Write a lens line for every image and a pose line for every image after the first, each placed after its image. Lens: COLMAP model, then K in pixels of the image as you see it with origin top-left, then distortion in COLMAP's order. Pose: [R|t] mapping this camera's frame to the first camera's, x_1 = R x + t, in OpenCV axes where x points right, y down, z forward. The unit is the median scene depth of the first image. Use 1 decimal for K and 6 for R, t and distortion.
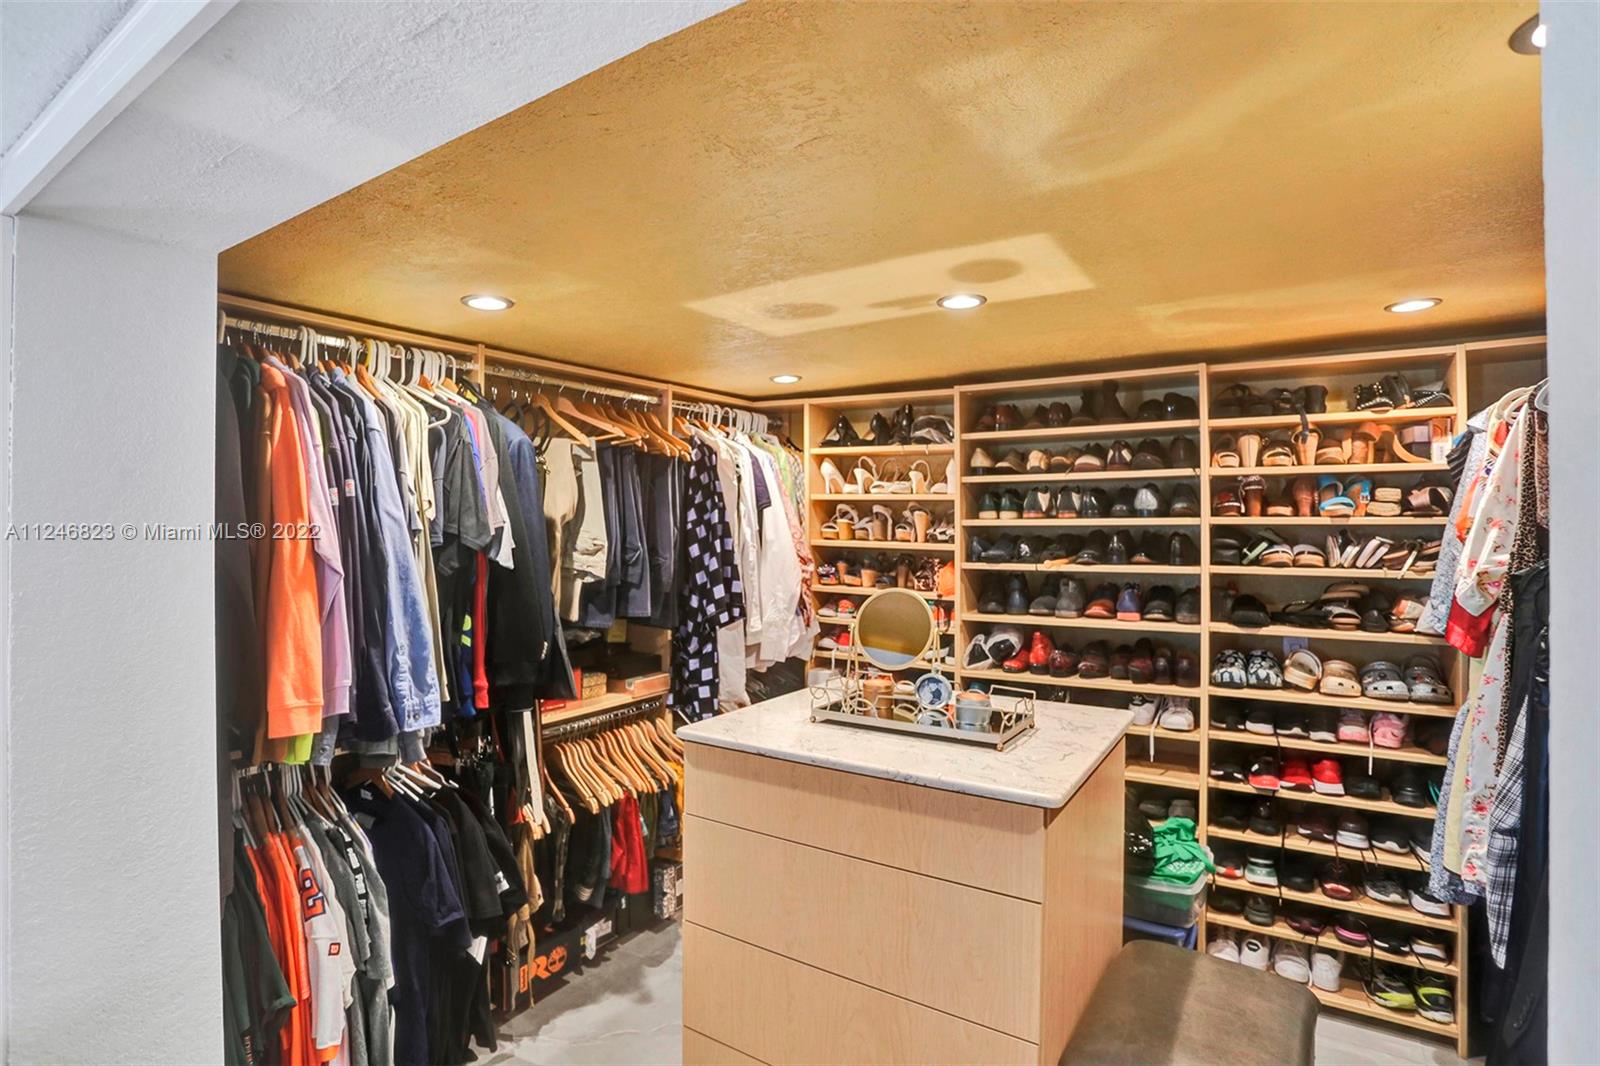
lens RADIAL K [[796.7, 0, 805.8], [0, 796.7, 504.0], [0, 0, 1]] dist [-0.030615, 0.000195]
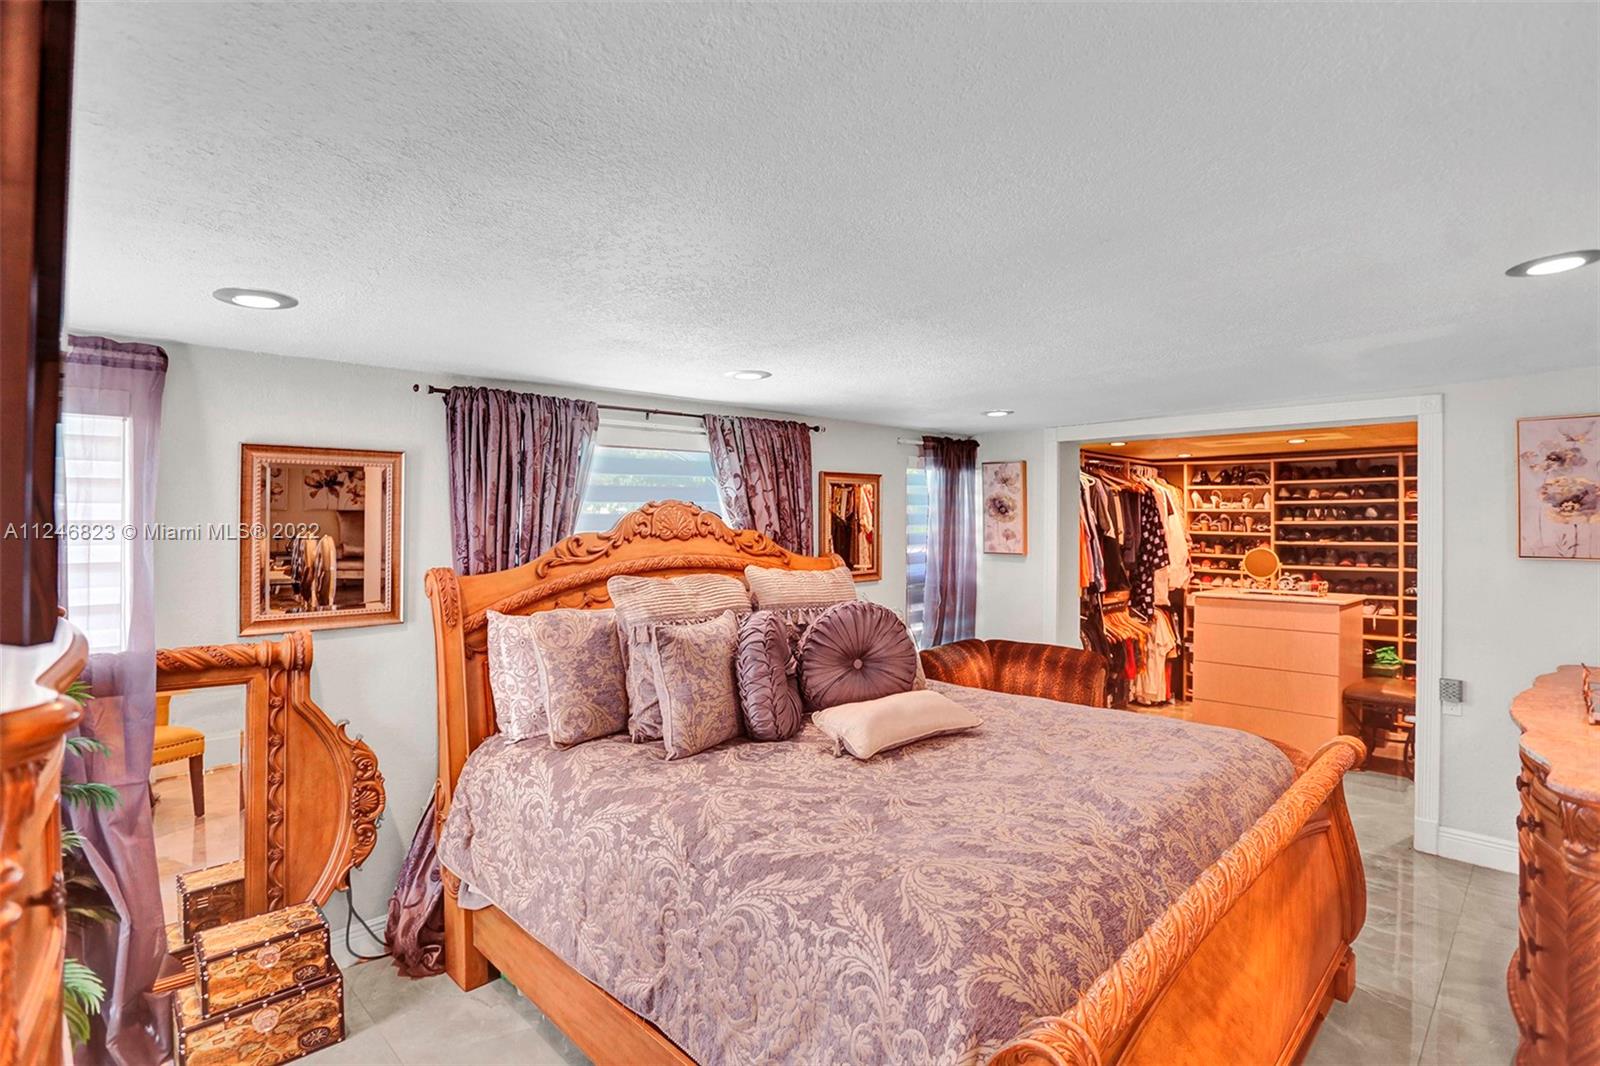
lens RADIAL K [[779.6, 0, 787.1], [0, 779.6, 508.4], [0, 0, 1]] dist [-0.068423, 0.033153]
pose [[0.973702, 0.000895, -0.227823, -0.637377], [-0.000529, 0.999998, 0.001664, -0.018239], [0.227824, -0.001500, 0.973701, -1.344954]]
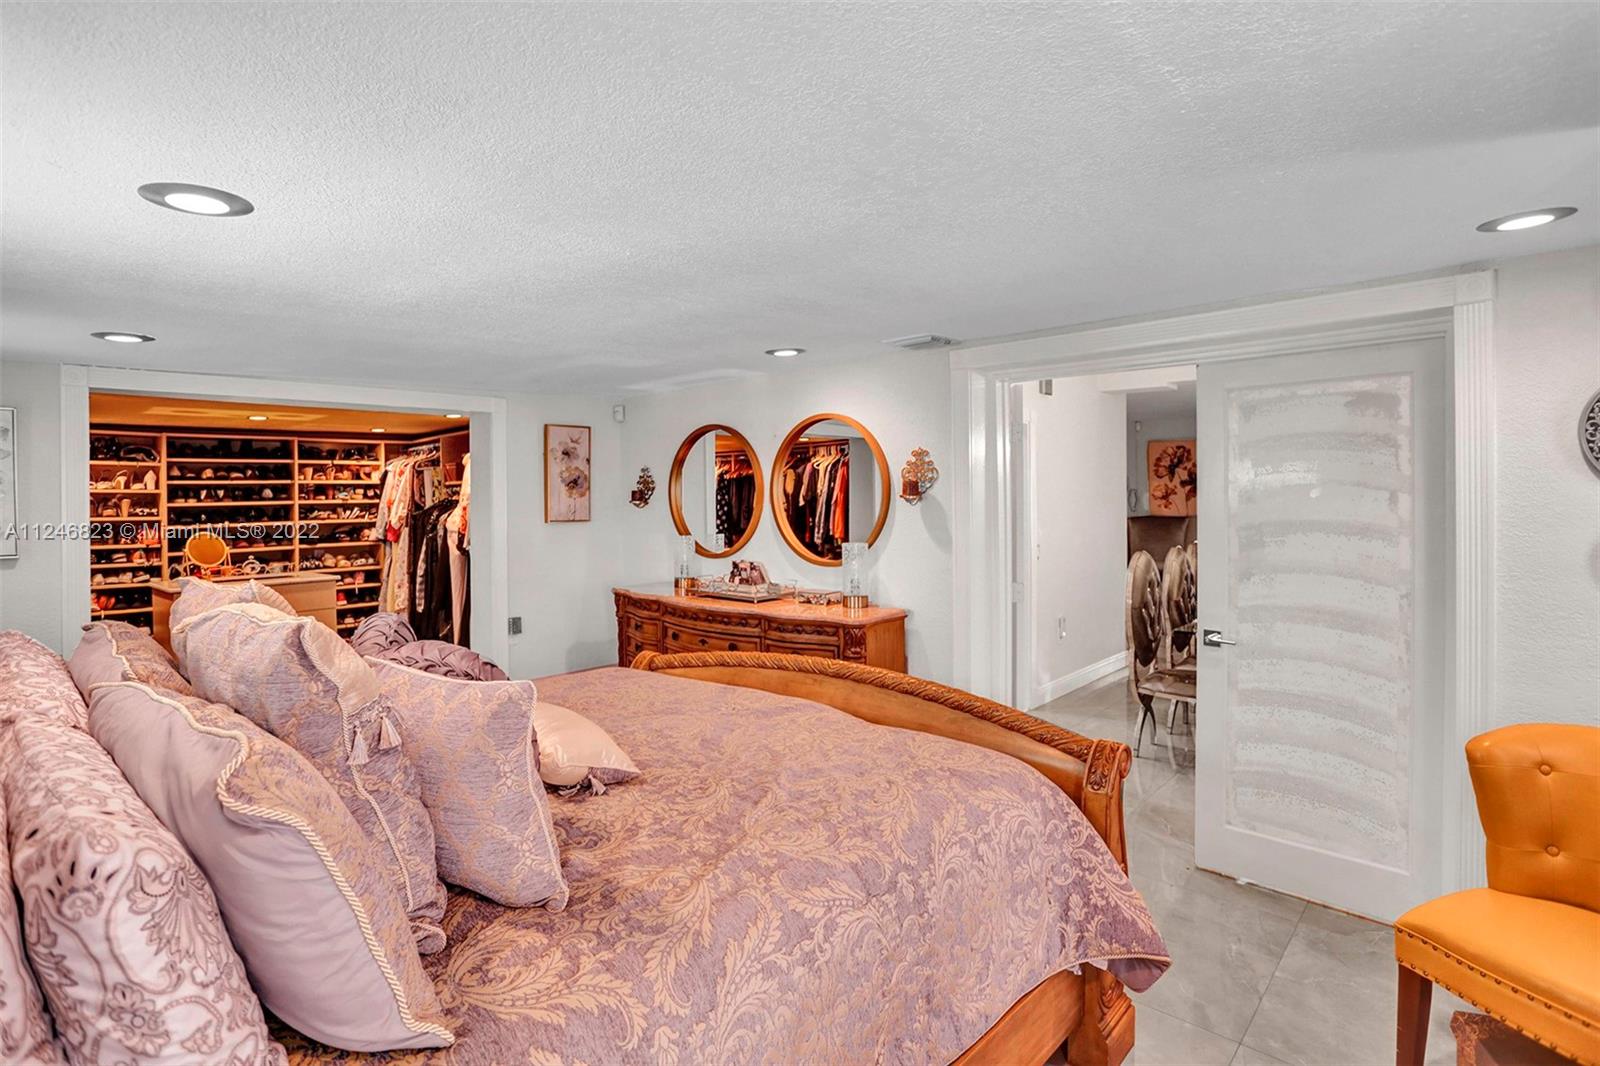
lens RADIAL K [[779.6, 0, 787.1], [0, 779.6, 508.4], [0, 0, 1]] dist [-0.068423, 0.033153]
pose [[0.195888, -0.016512, 0.980487, -1.326512], [-0.000975, 0.999854, 0.017033, -0.000698], [-0.980626, -0.004293, 0.195843, -0.830608]]
